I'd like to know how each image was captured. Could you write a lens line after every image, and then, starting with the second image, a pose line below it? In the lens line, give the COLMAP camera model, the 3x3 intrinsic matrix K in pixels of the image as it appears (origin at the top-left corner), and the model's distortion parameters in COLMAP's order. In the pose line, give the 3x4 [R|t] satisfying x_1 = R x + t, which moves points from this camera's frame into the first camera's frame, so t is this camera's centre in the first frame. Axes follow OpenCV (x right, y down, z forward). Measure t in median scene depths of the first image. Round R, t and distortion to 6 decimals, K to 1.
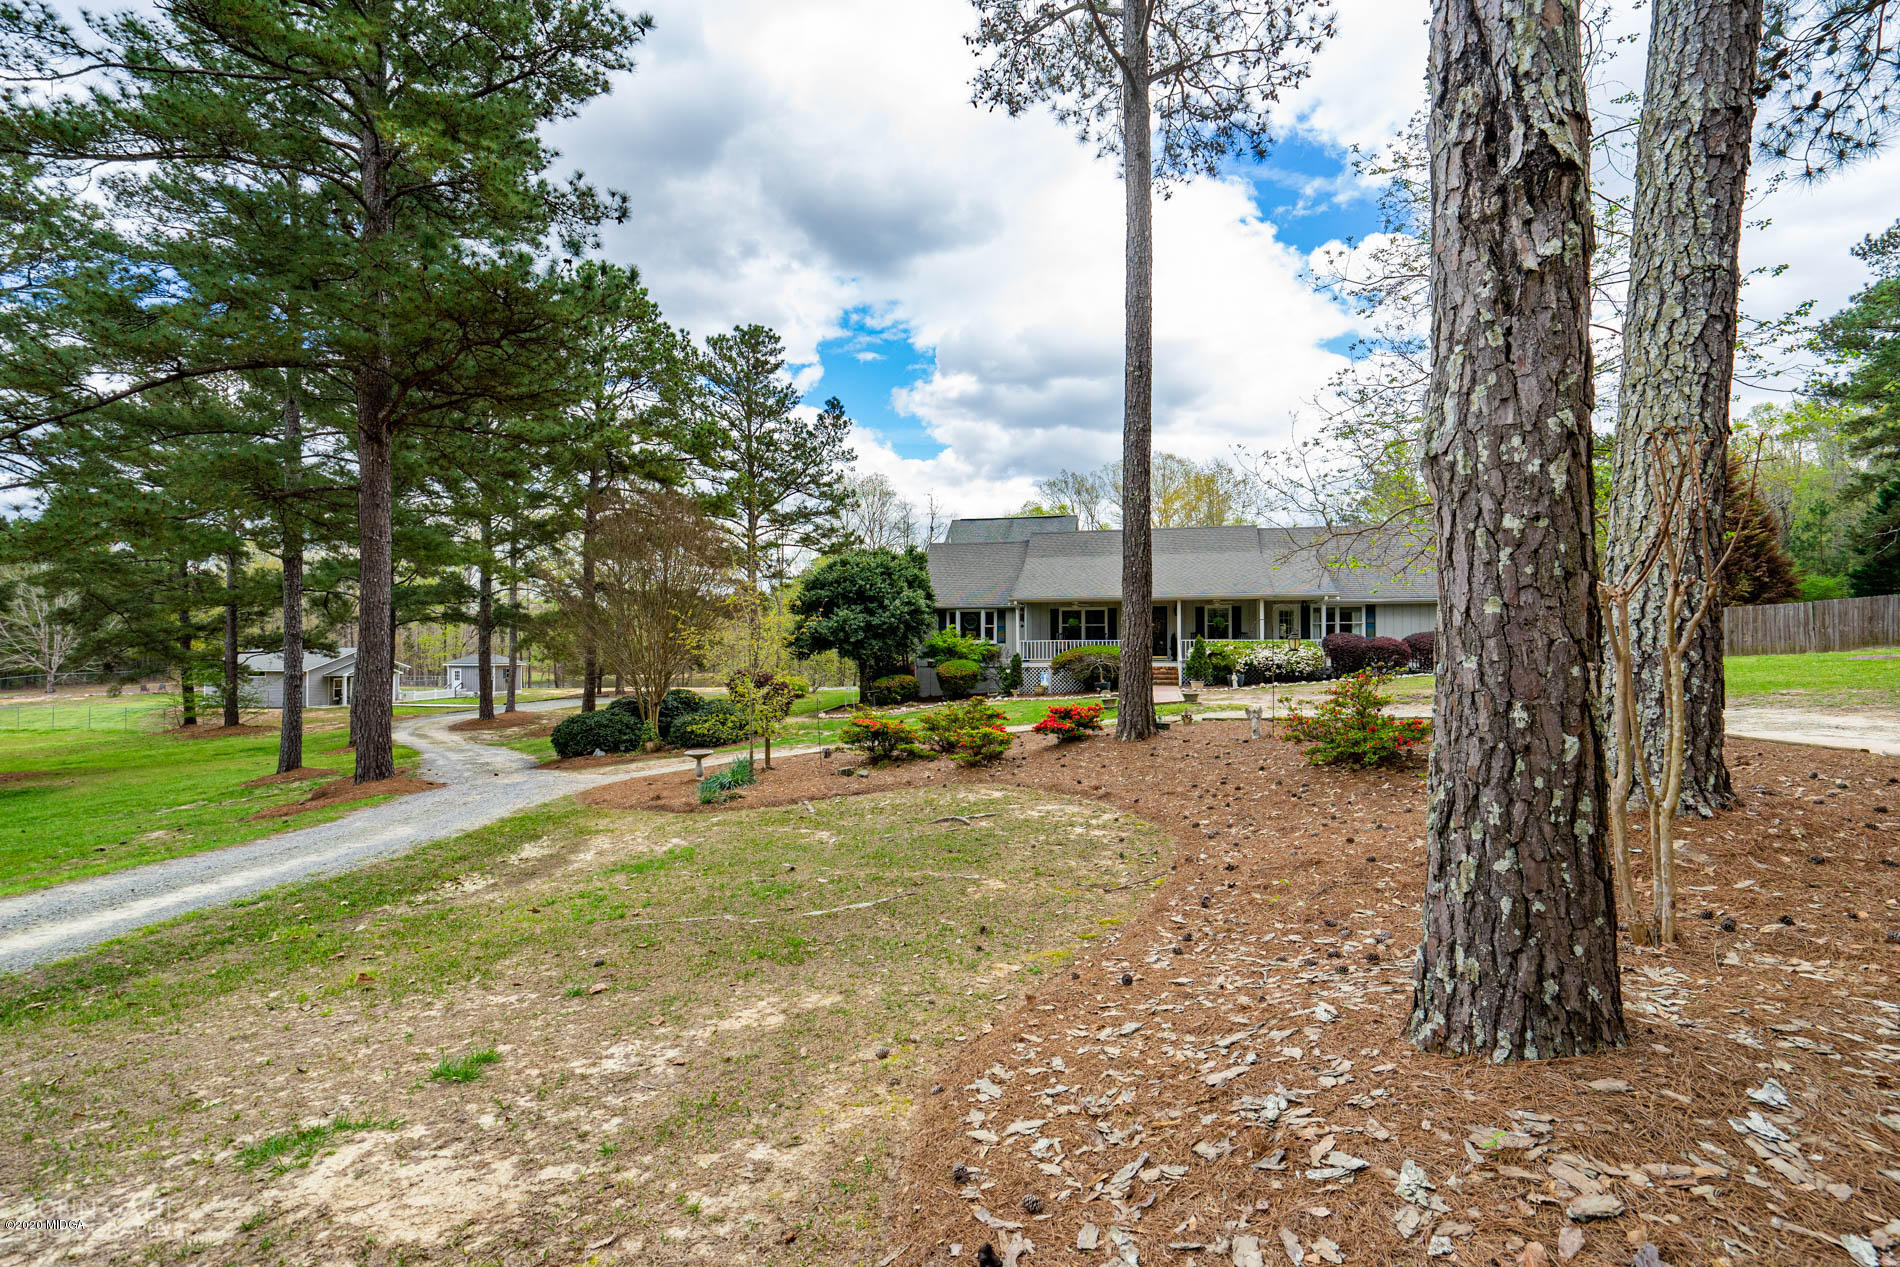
lens RADIAL K [[873.9, 0, 949.7], [0, 873.9, 634.4], [0, 0, 1]] dist [0.000714, 0.001108]
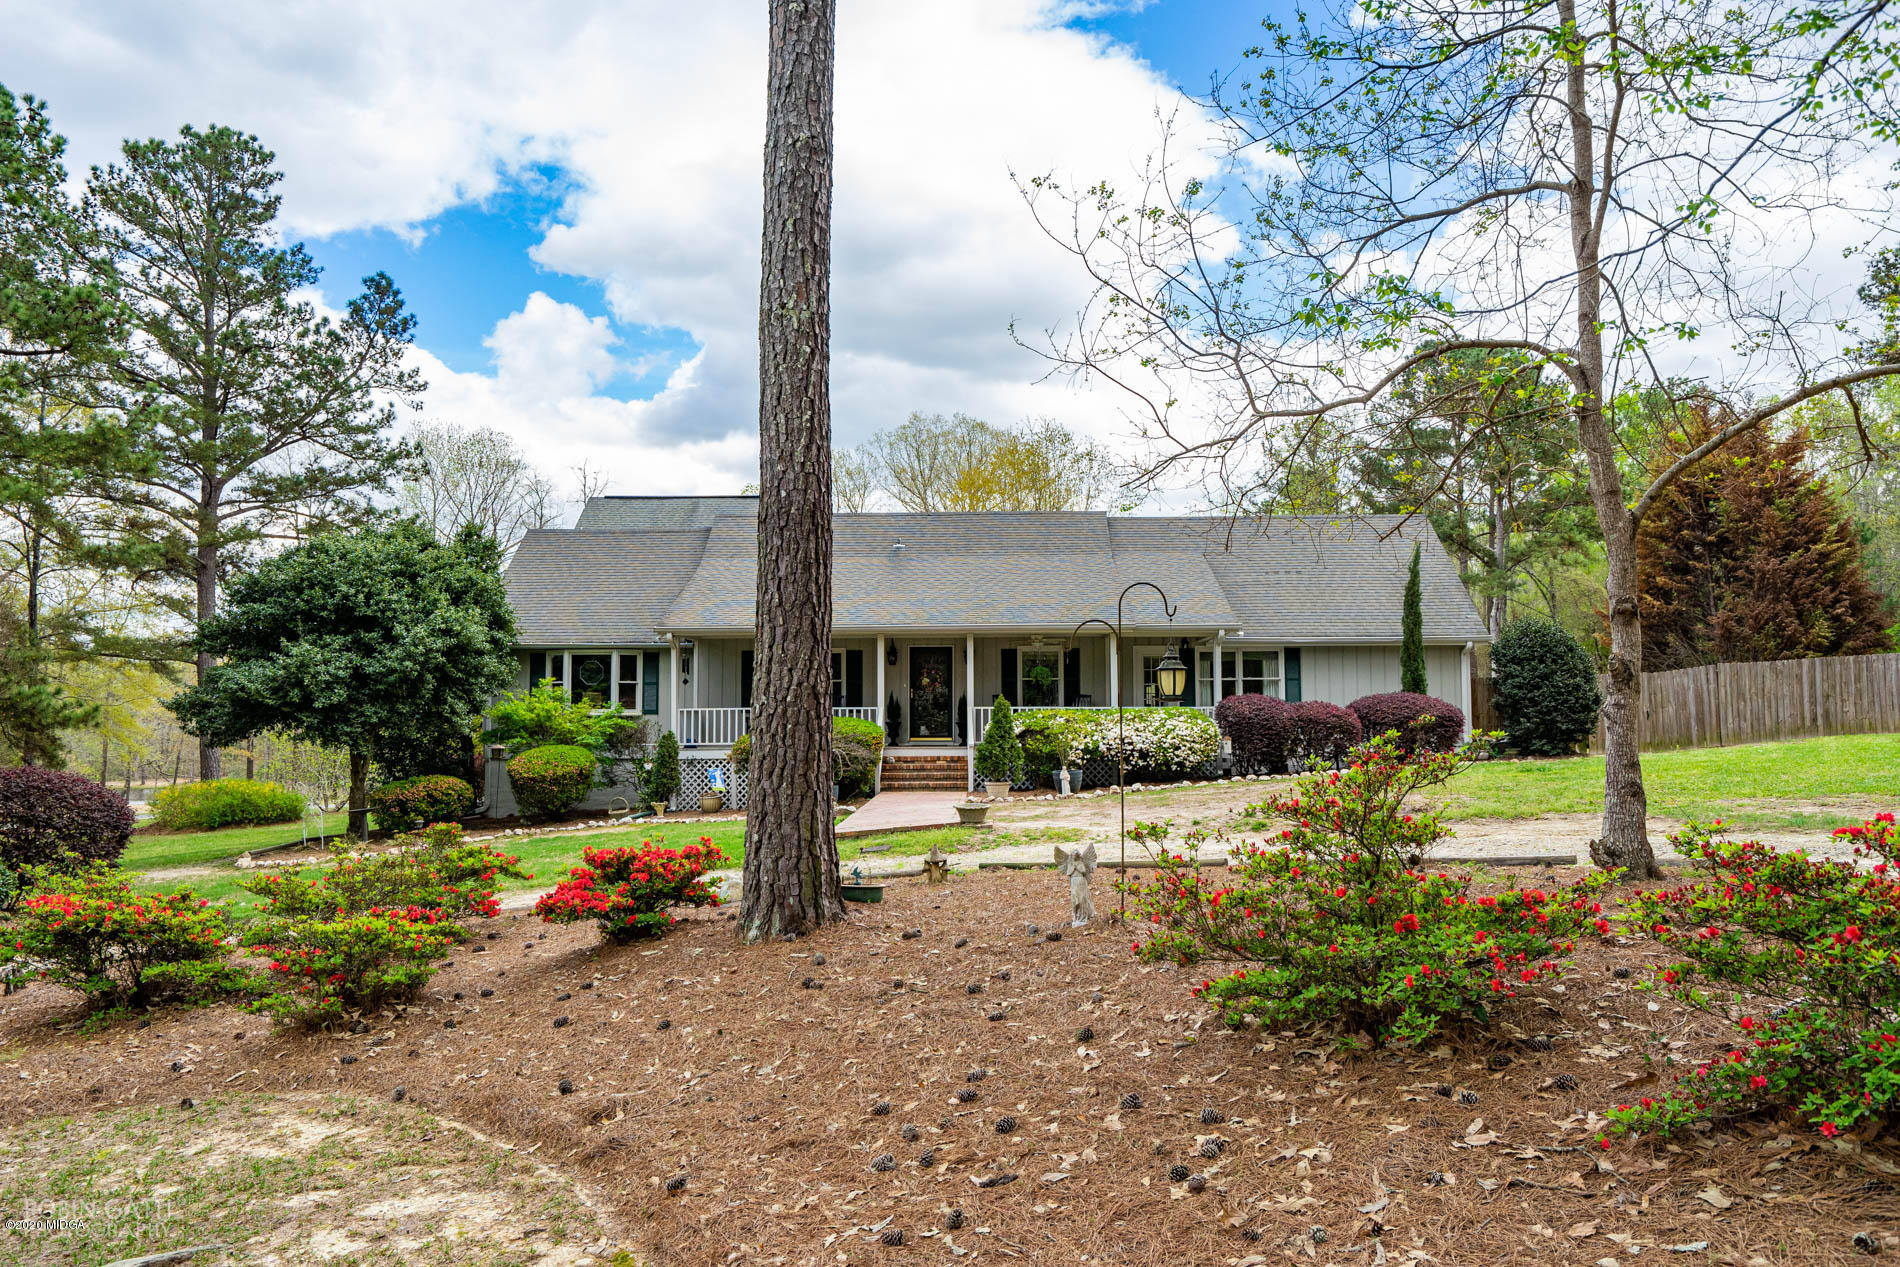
lens RADIAL K [[1372.3, 0, 950.1], [0, 1372.3, 634.4], [0, 0, 1]] dist [0.012108, 0.000238]
pose [[0.976191, 0.014413, 0.216431, 0.061743], [-0.002169, 0.998389, -0.056701, 0.009259], [-0.216900, 0.054882, 0.974650, 0.158634]]
